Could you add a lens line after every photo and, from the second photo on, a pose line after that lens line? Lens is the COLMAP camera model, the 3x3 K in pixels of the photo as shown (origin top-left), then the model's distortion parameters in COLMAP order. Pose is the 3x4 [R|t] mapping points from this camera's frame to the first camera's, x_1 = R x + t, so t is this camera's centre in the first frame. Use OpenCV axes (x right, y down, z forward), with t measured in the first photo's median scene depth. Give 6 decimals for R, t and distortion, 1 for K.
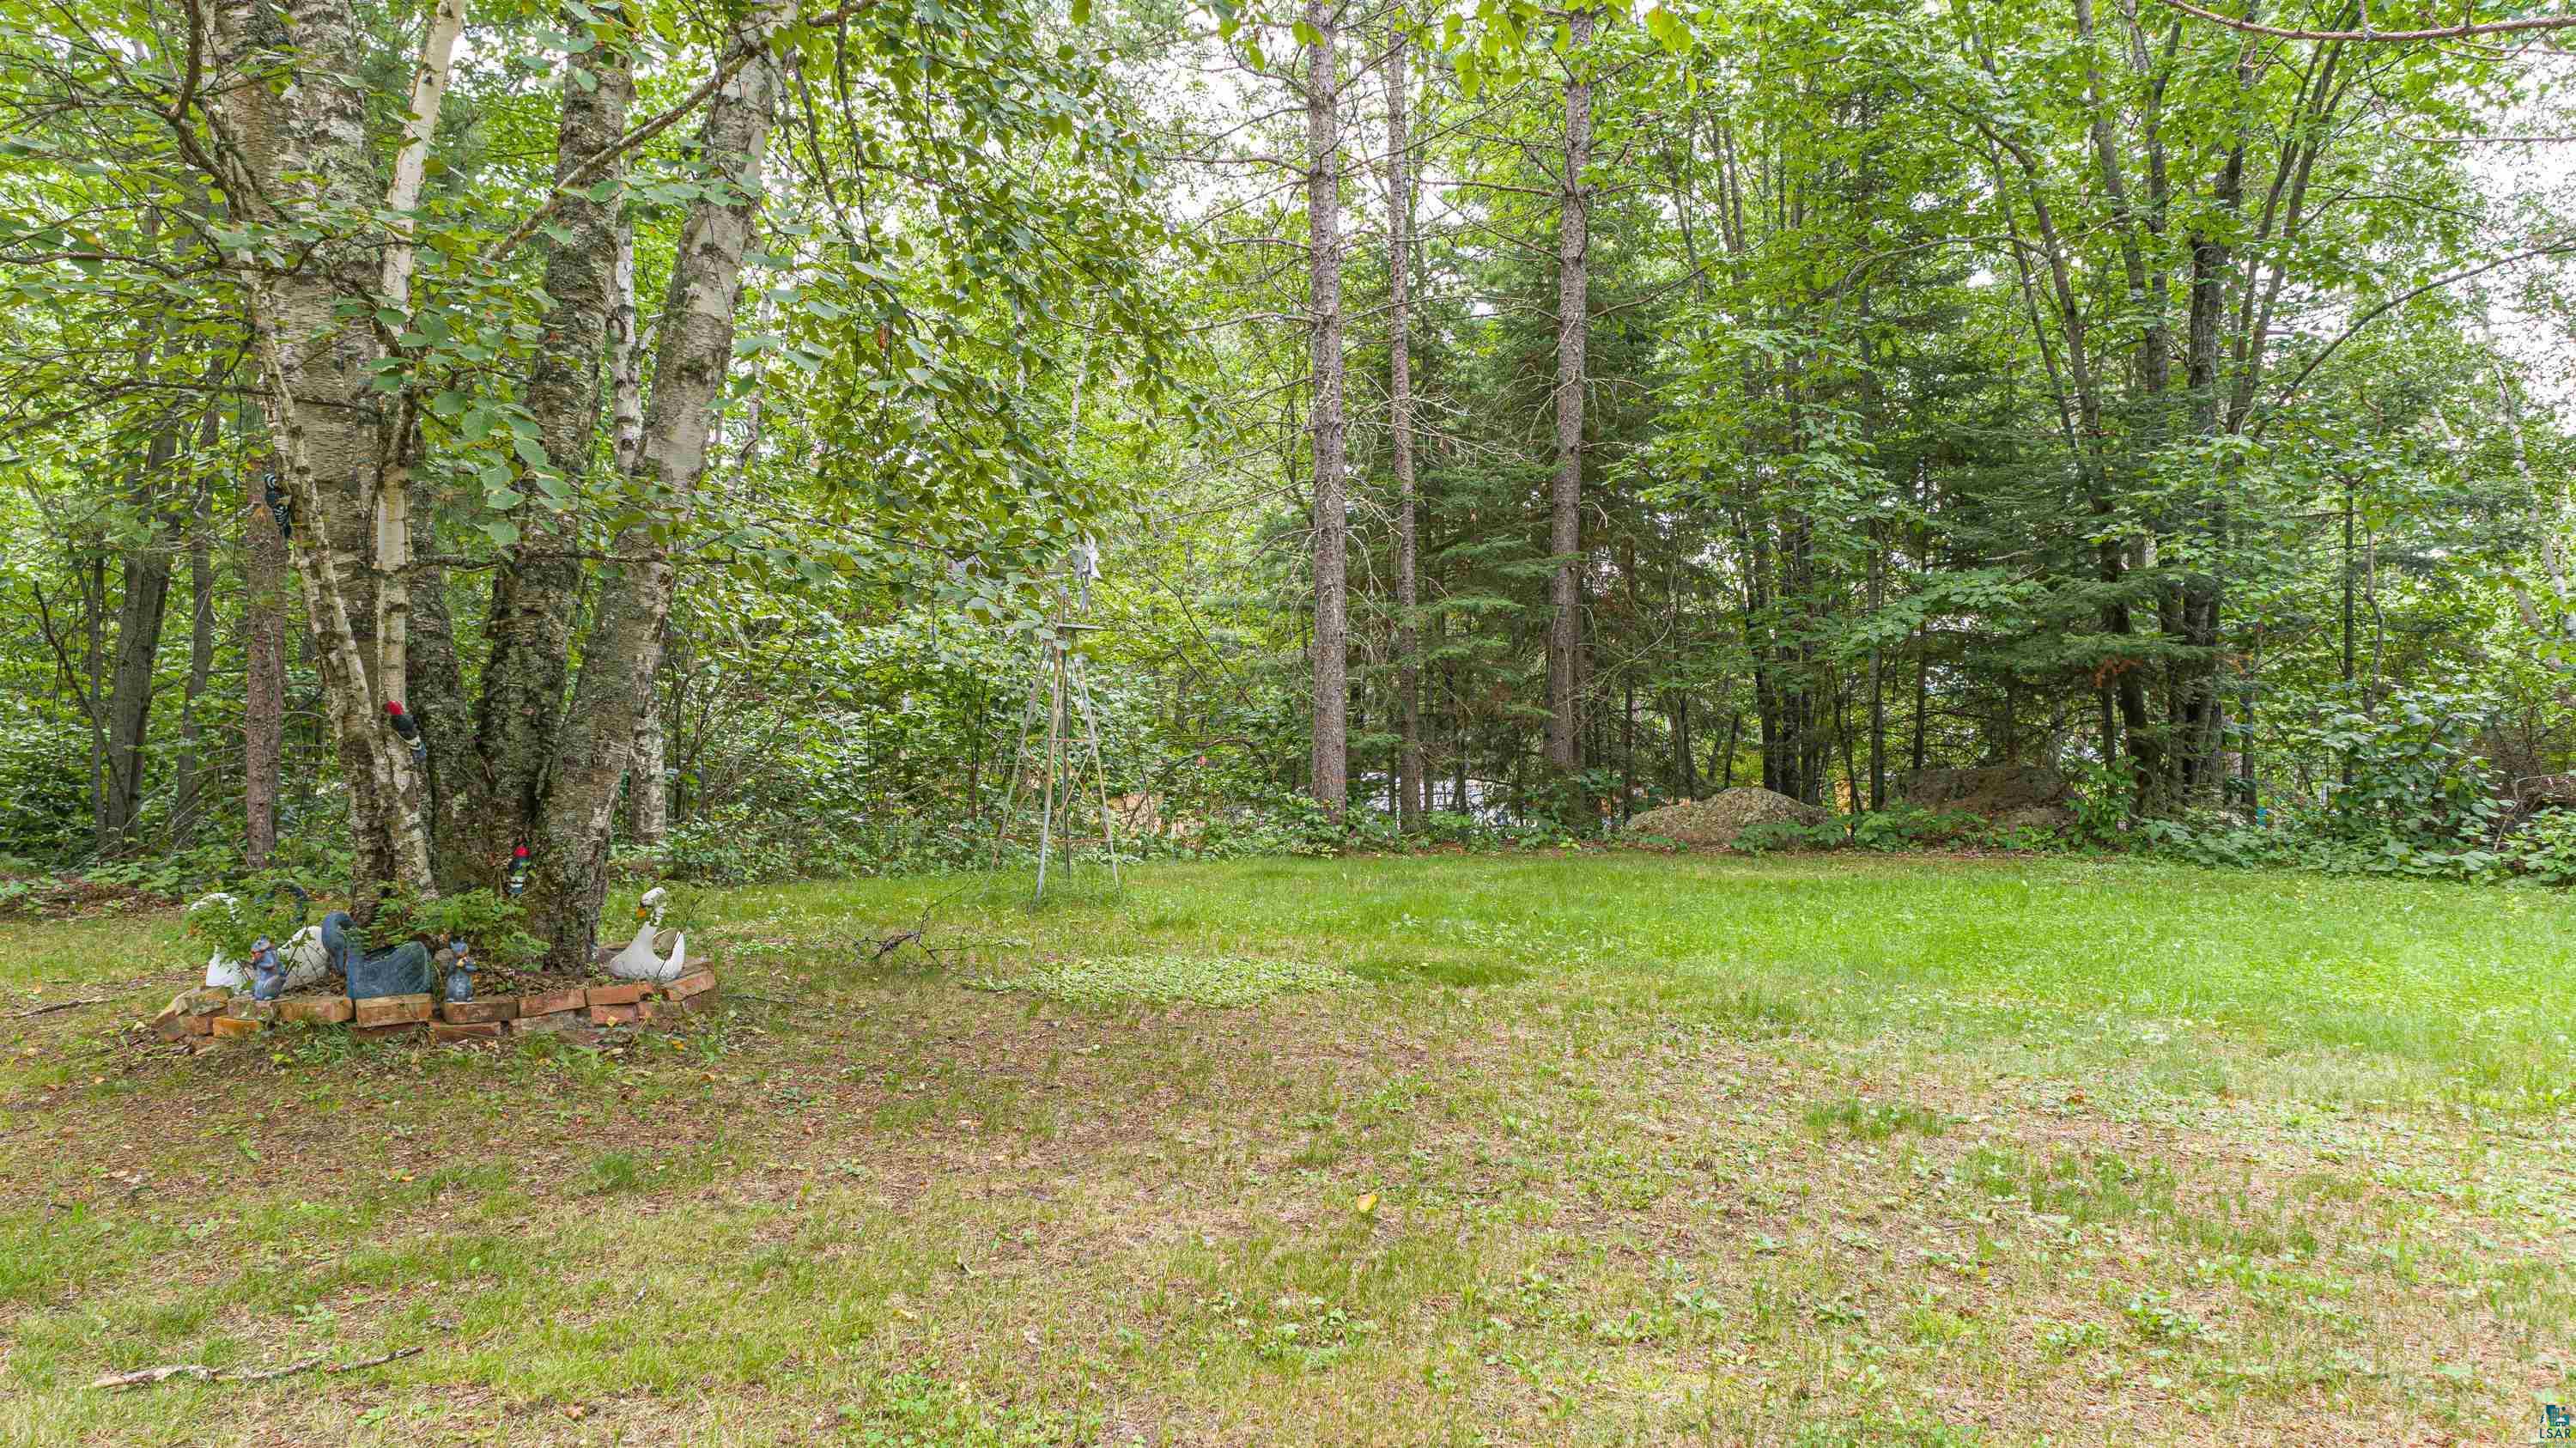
lens RADIAL K [[1728.4, 0, 1293.0], [0, 1728.4, 727.3], [0, 0, 1]] dist [0.027732, 0.002284]
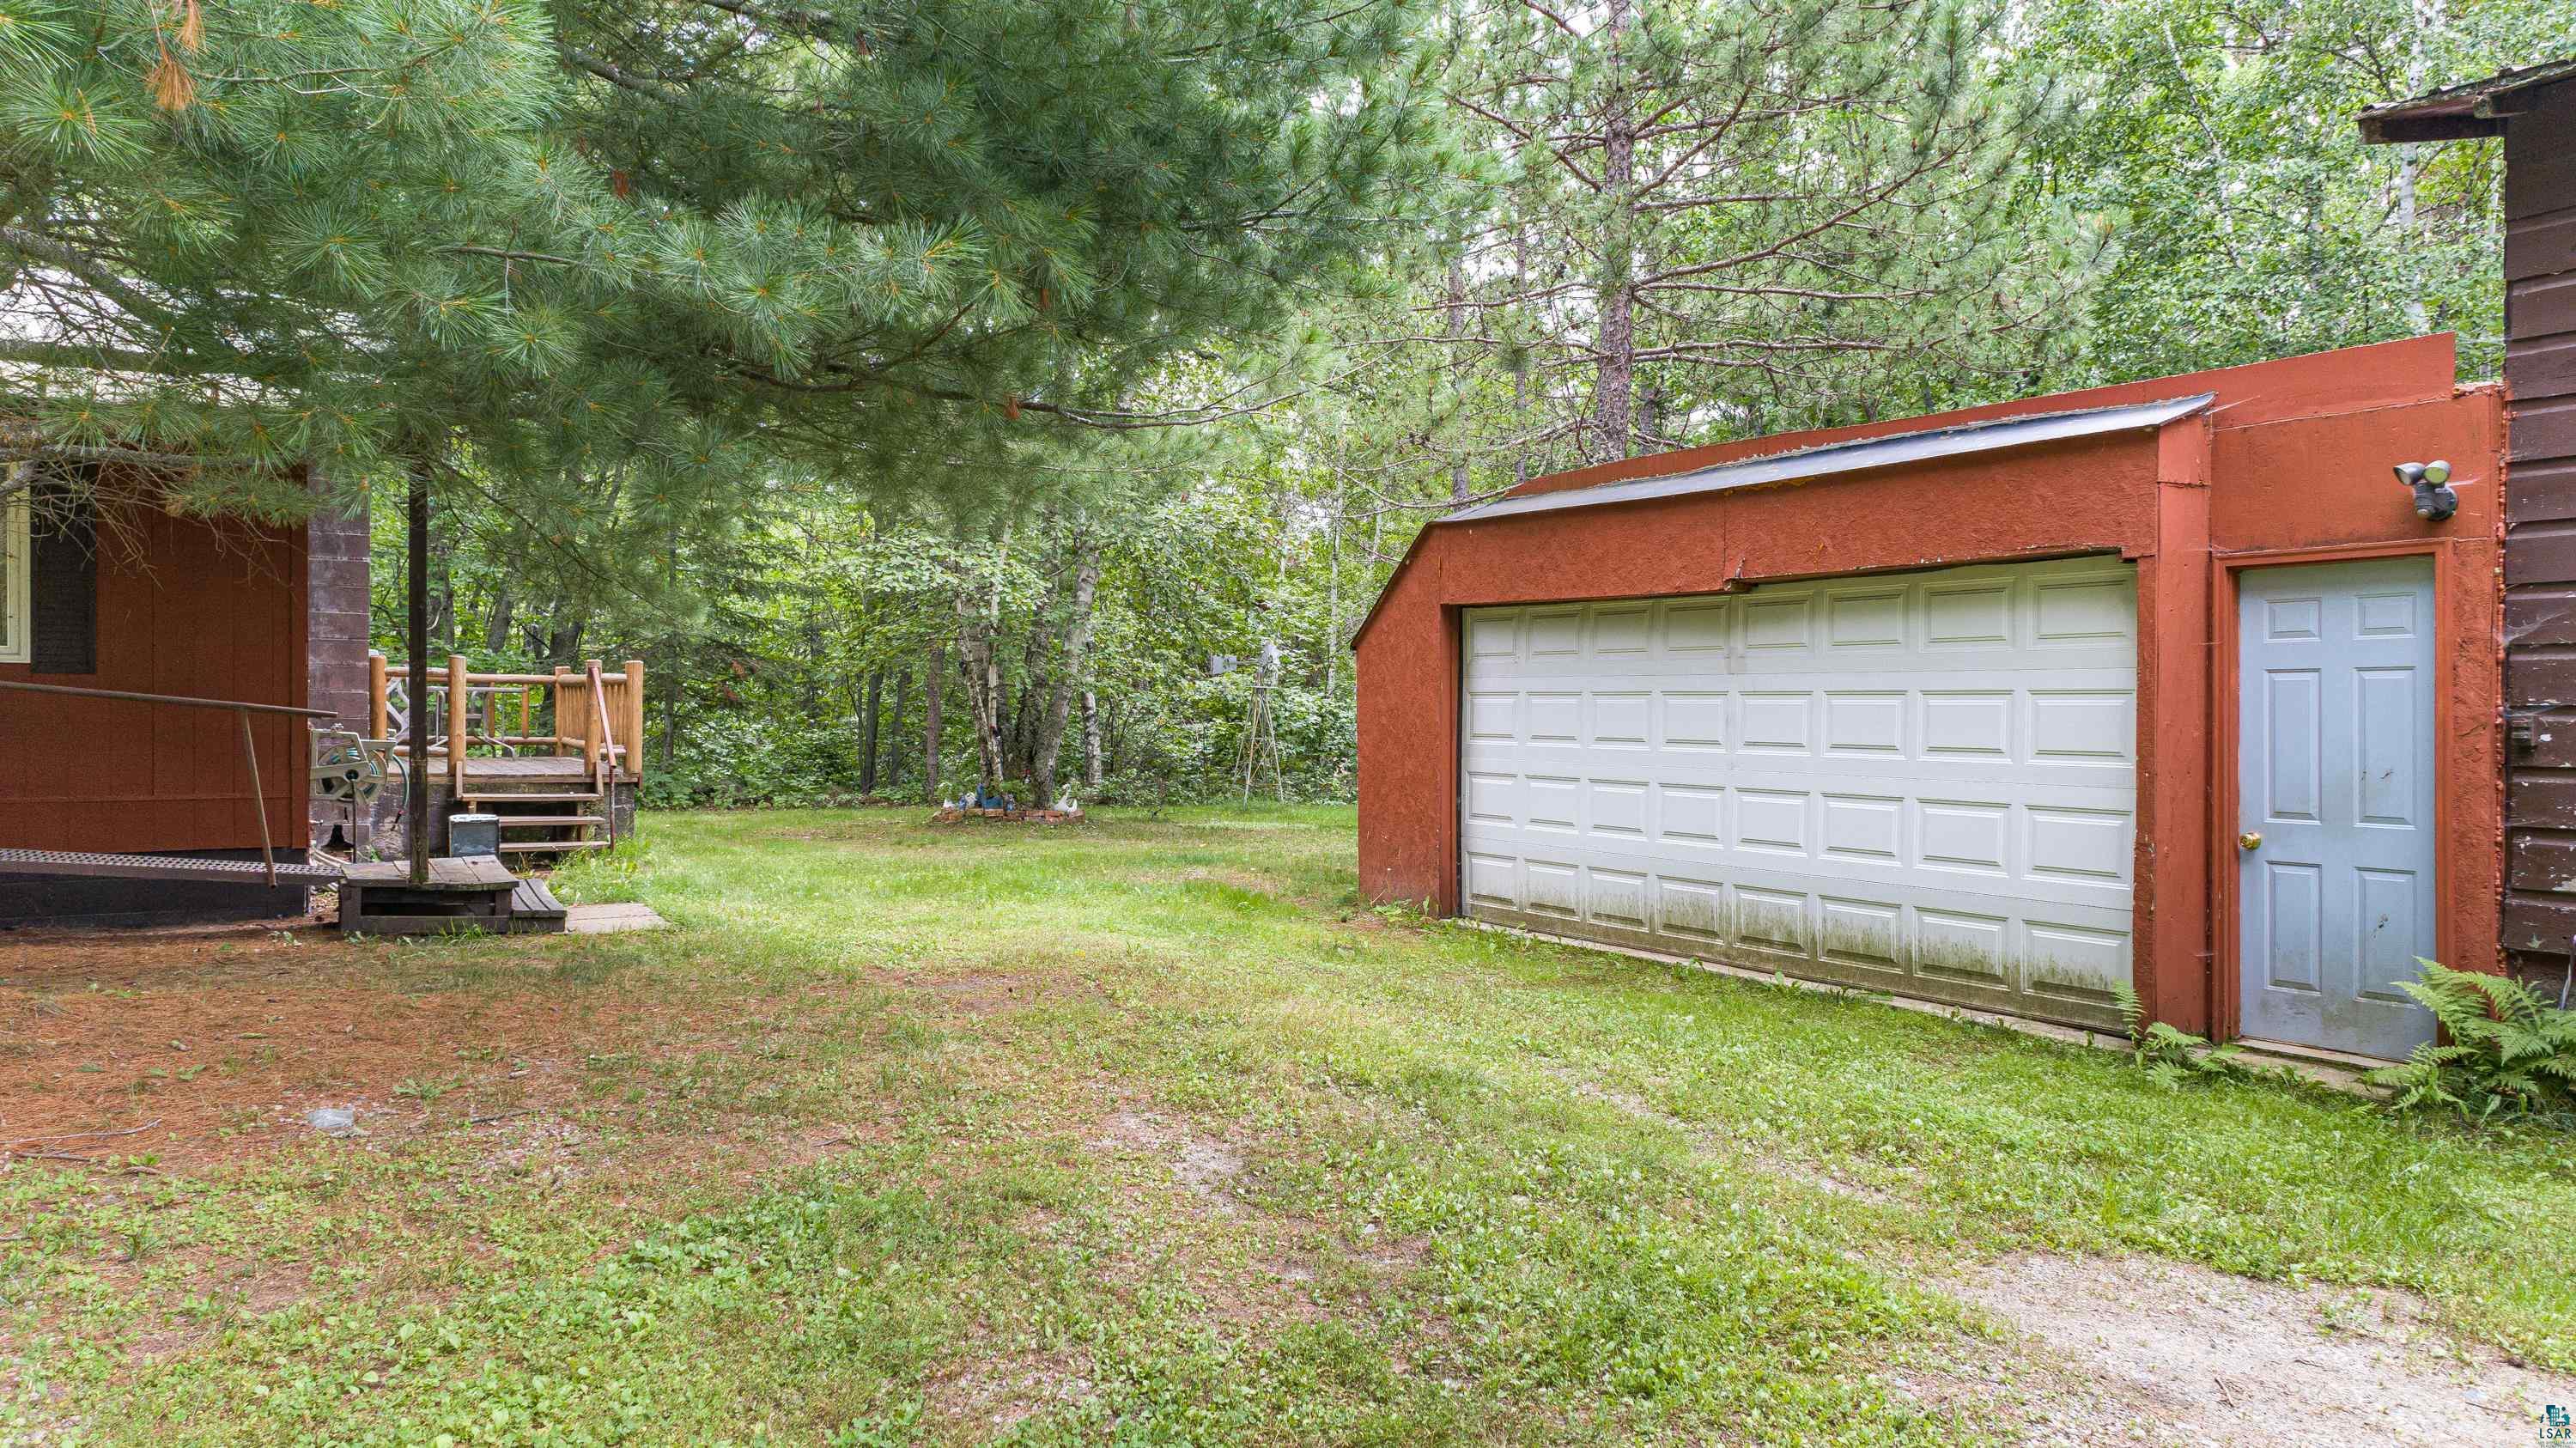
lens RADIAL K [[1728.4, 0, 1285.0], [0, 1728.4, 735.9], [0, 0, 1]] dist [0.027732, 0.002284]
pose [[0.957963, 0.004401, -0.286859, 0.964570], [-0.003281, 0.999985, 0.004386, -0.011262], [0.286874, -0.003260, 0.957963, -2.003526]]
